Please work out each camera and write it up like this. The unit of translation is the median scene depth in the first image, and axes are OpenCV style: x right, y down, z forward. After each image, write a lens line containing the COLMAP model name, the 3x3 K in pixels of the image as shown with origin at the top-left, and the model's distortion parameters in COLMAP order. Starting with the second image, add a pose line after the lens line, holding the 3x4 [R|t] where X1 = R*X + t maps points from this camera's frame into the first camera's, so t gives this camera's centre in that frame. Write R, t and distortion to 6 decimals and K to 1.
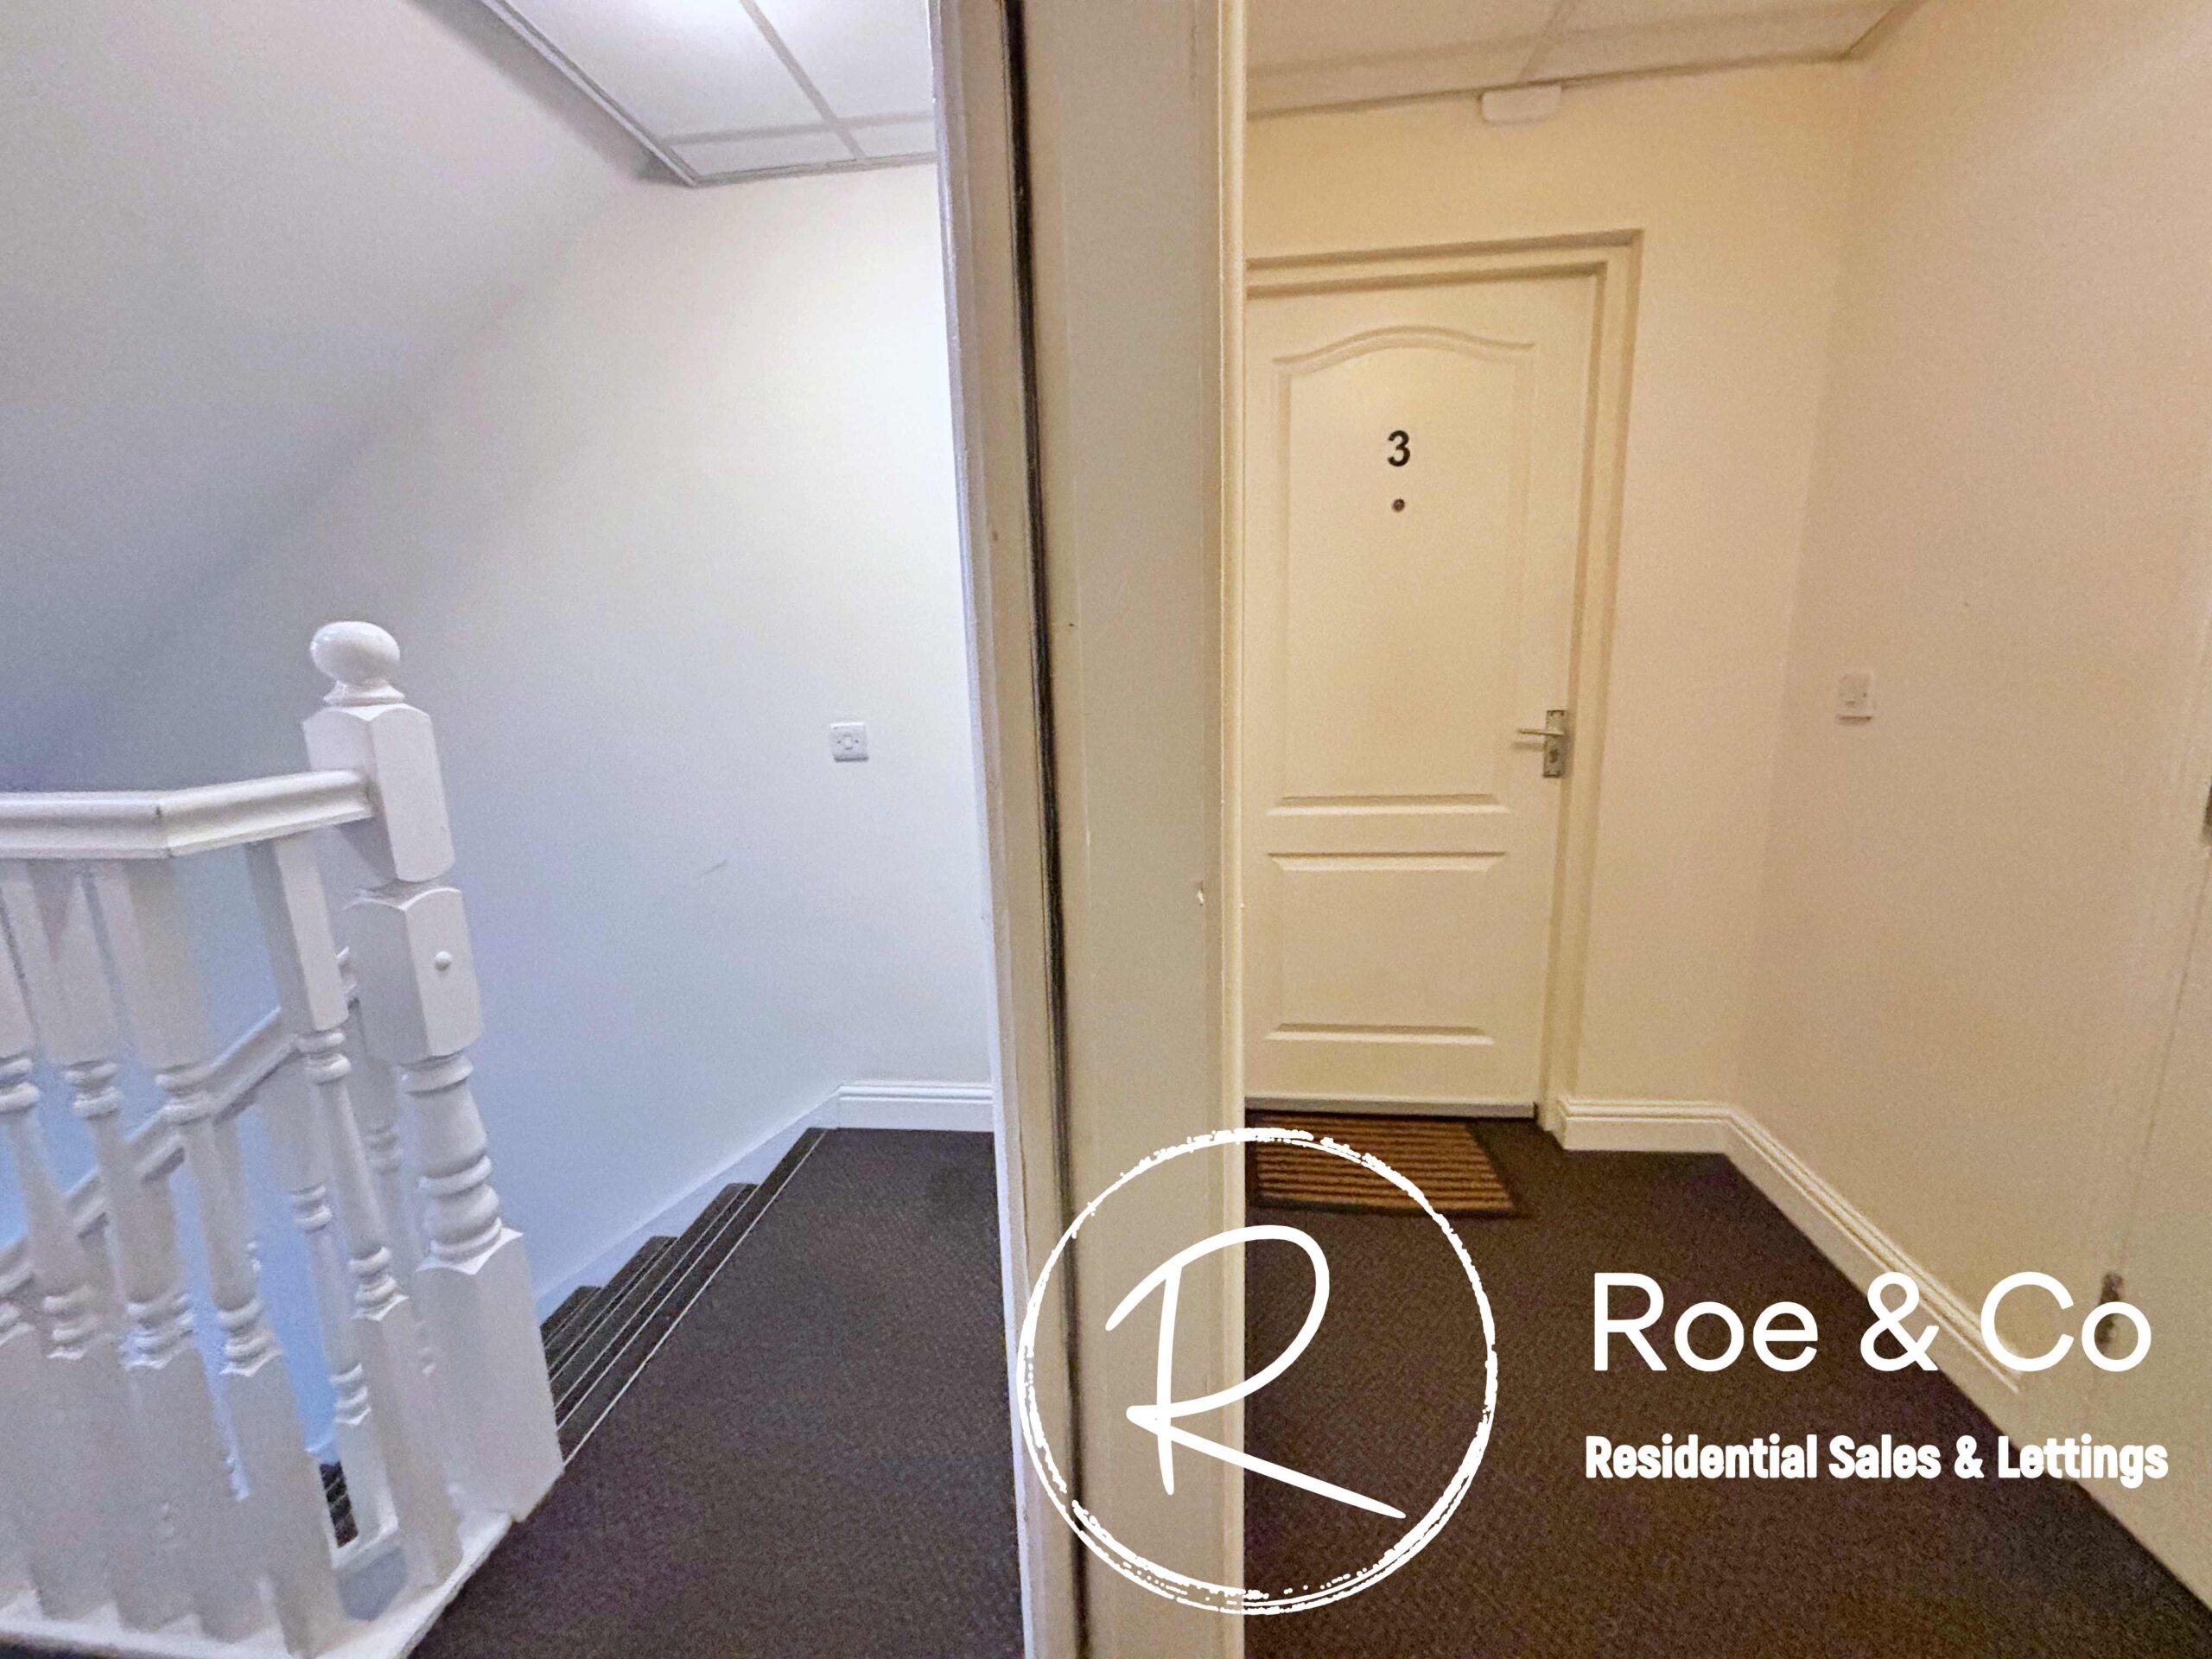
lens RADIAL K [[878.9, 0, 1106.0], [0, 878.9, 829.5], [0, 0, 1]] dist [-0.002322, 0.000191]
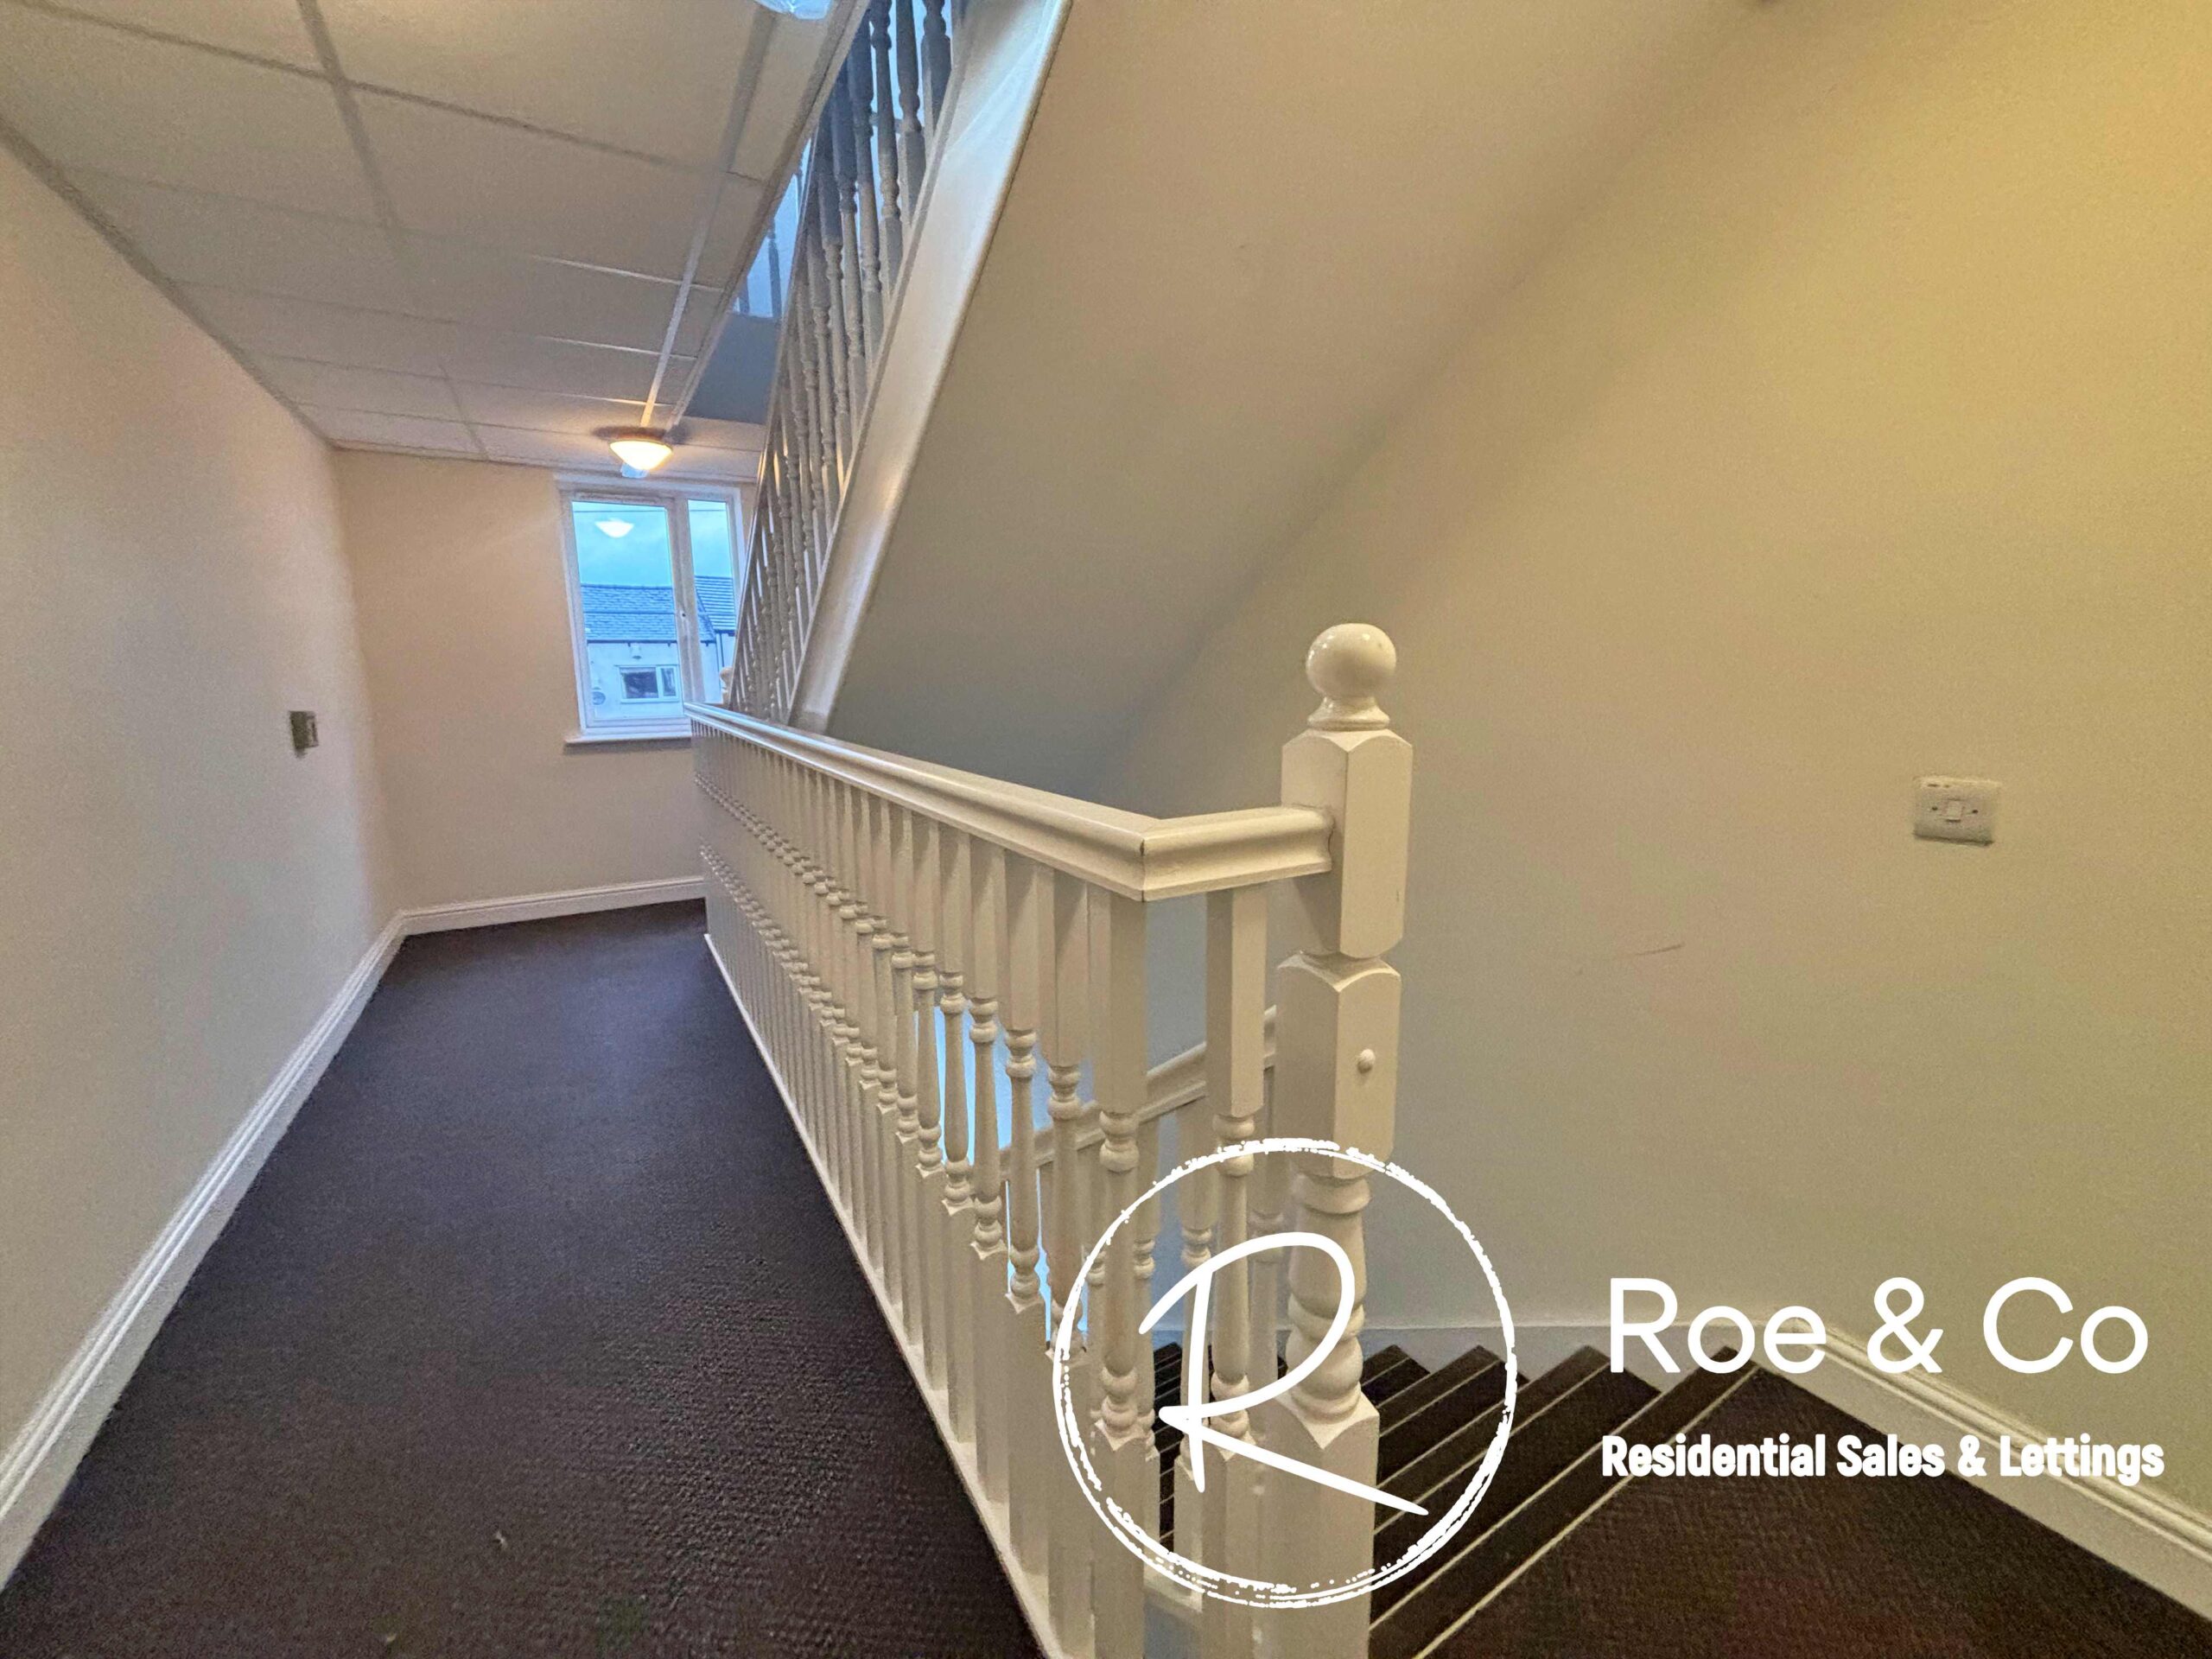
lens RADIAL K [[878.9, 0, 1106.0], [0, 878.9, 829.5], [0, 0, 1]] dist [-0.002322, 0.000191]
pose [[0.605957, 0.159692, -0.779304, -0.348235], [-0.159550, 0.984135, 0.077605, -0.080135], [0.779333, 0.077312, 0.621823, 0.349354]]
